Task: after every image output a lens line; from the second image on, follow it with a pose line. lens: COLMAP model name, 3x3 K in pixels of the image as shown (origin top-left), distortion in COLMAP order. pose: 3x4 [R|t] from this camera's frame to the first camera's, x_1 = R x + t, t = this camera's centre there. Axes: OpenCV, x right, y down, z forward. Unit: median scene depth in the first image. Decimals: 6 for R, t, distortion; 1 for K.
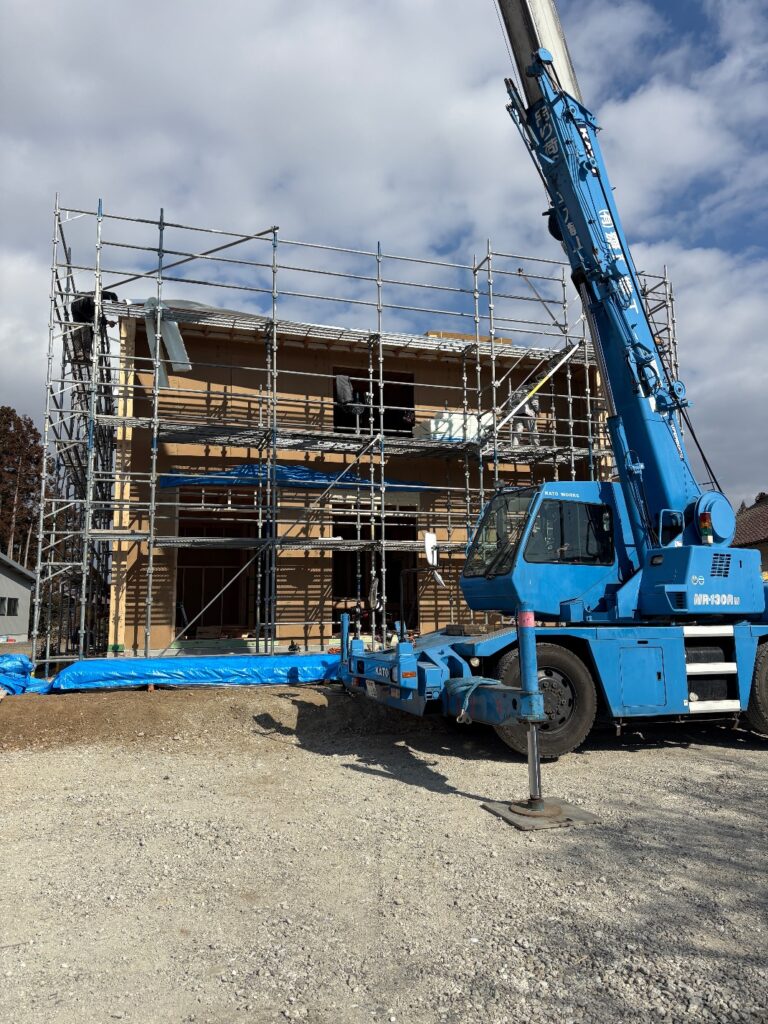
lens RADIAL K [[771.2, 0, 384.0], [0, 771.2, 510.3], [0, 0, 1]] dist [0.005283, 0.001780]
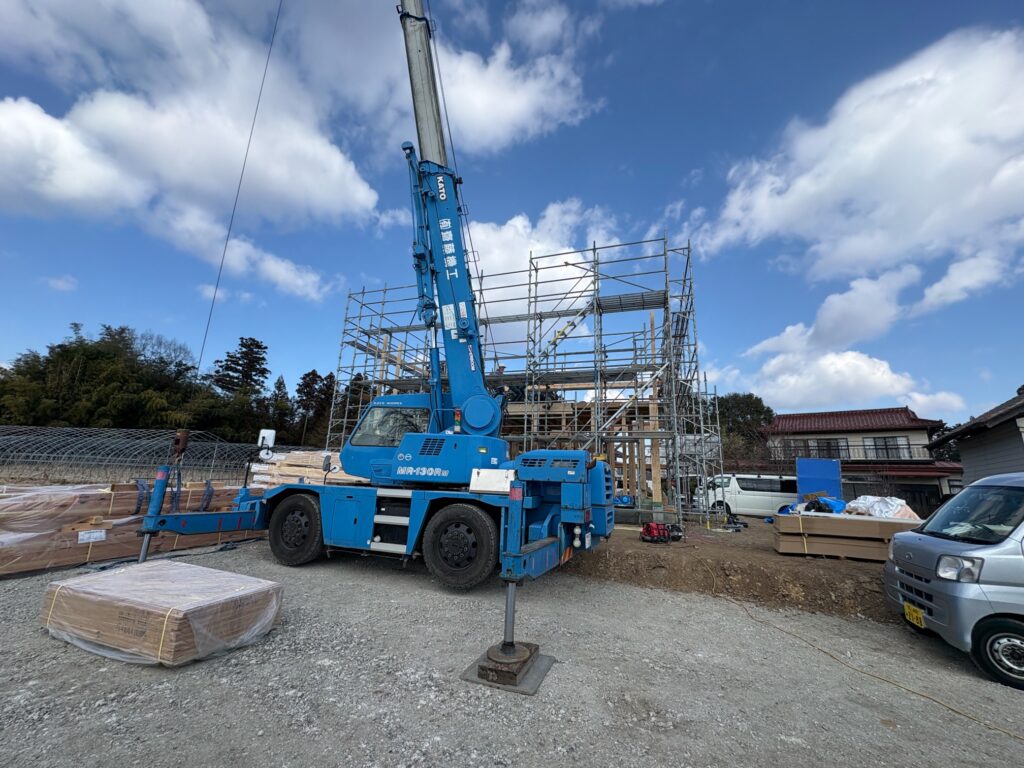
lens RADIAL K [[407.4, 0, 507.2], [0, 407.4, 388.5], [0, 0, 1]] dist [-0.000831, -0.000030]
pose [[0.803554, -0.099519, -0.586853, 1.059808], [0.031181, 0.991608, -0.125462, 0.067159], [0.594414, 0.082516, 0.799914, 0.513795]]
